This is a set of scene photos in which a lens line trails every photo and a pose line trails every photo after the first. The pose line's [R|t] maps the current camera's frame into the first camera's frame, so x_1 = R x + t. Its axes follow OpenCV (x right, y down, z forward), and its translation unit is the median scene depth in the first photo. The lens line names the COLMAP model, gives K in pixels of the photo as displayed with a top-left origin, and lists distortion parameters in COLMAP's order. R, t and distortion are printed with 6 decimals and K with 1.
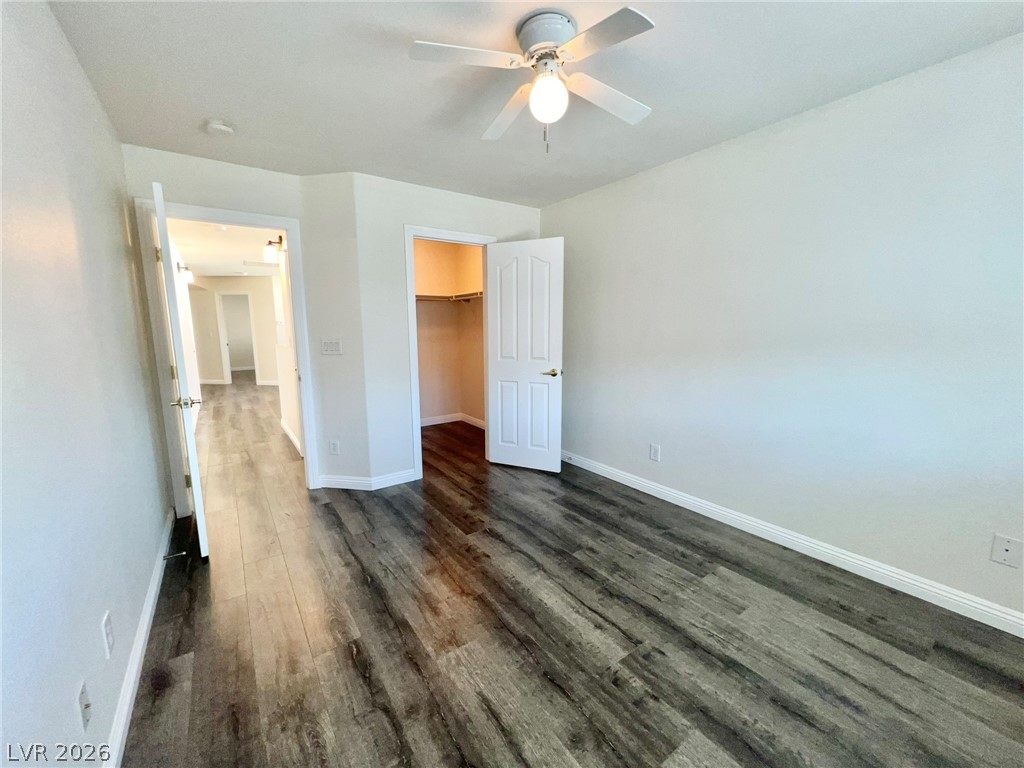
lens RADIAL K [[409.8, 0, 512.6], [0, 409.8, 385.7], [0, 0, 1]] dist [-0.002090, 0.000497]
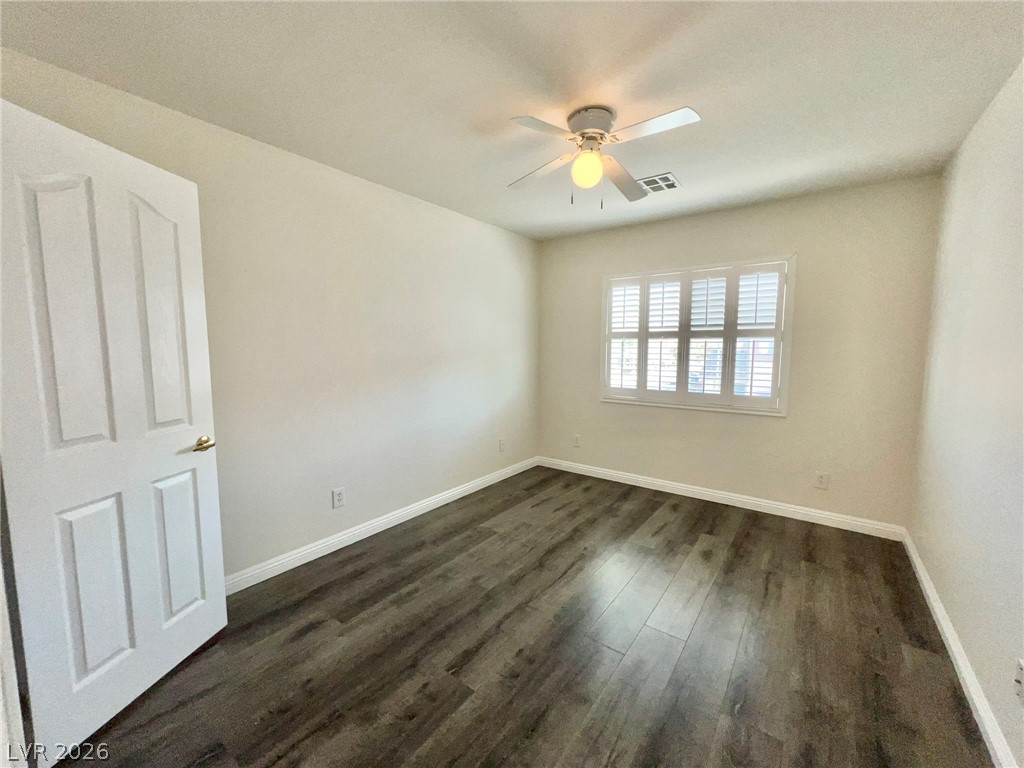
lens RADIAL K [[409.8, 0, 512.6], [0, 409.8, 385.7], [0, 0, 1]] dist [-0.002090, 0.000497]
pose [[-0.303198, -0.089360, 0.948728, -0.667940], [0.139522, 0.980702, 0.136960, -0.160246], [-0.942658, 0.173894, -0.284879, 1.038208]]
